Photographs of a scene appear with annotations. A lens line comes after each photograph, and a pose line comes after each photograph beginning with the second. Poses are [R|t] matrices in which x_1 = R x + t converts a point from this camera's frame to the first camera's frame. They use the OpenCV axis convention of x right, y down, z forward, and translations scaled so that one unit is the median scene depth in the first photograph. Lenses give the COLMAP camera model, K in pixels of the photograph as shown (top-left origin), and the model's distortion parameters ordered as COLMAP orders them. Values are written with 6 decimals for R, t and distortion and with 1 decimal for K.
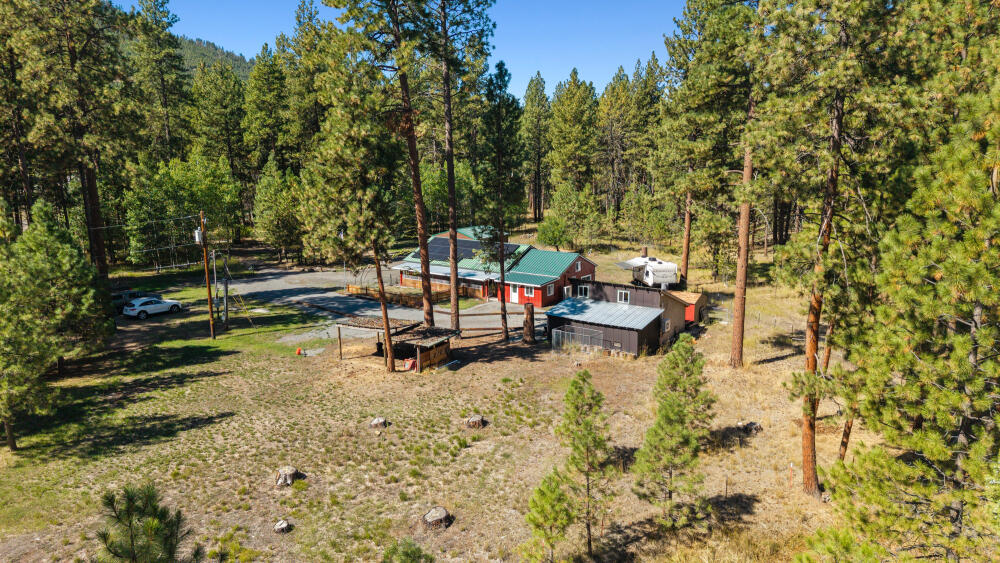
lens RADIAL K [[644.7, 0, 500.0], [0, 644.7, 281.5], [0, 0, 1]] dist [0.003746, -0.002678]
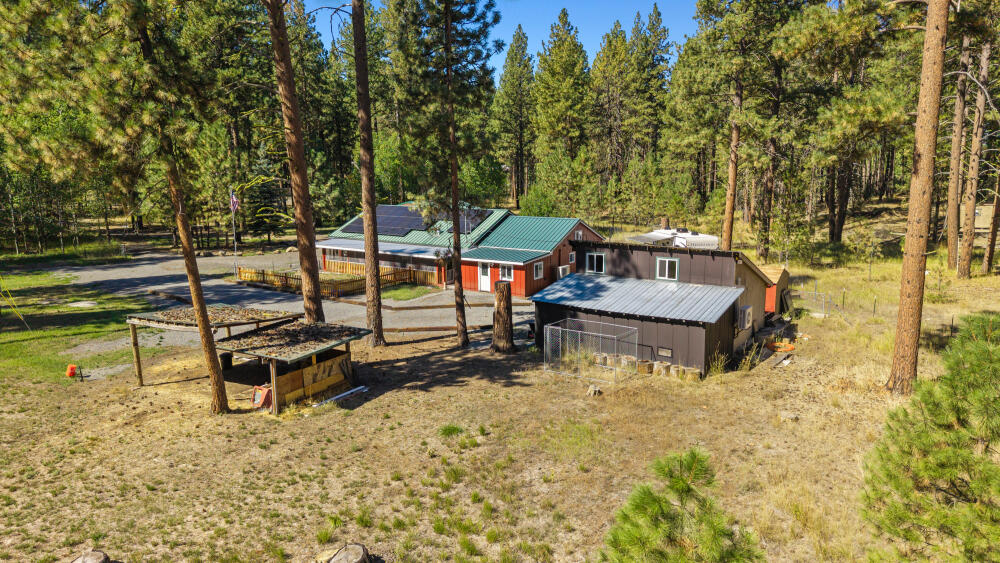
lens RADIAL K [[644.7, 0, 500.0], [0, 644.7, 281.5], [0, 0, 1]] dist [0.003746, -0.002678]
pose [[0.999670, -0.008116, 0.024363, 0.028406], [0.008438, 0.999878, -0.013122, 0.040587], [-0.024254, 0.013324, 0.999617, 0.424406]]
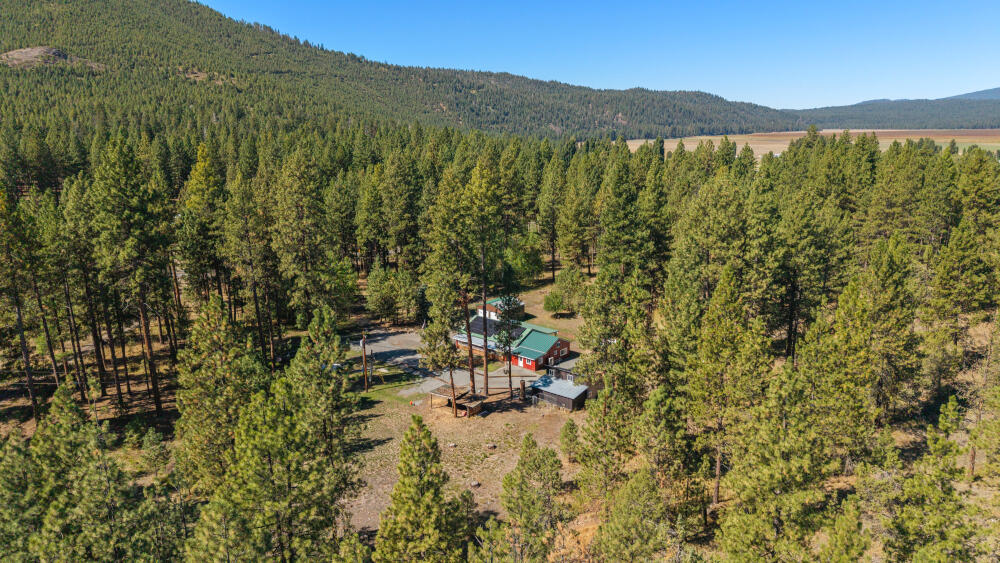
lens RADIAL K [[637.7, 0, 500.0], [0, 637.7, 281.5], [0, 0, 1]] dist [0.043215, -0.000475]
pose [[0.997587, 0.016803, -0.067361, 0.102046], [-0.013725, 0.998852, 0.045895, -0.358760], [0.068055, -0.044859, 0.996673, -0.963726]]
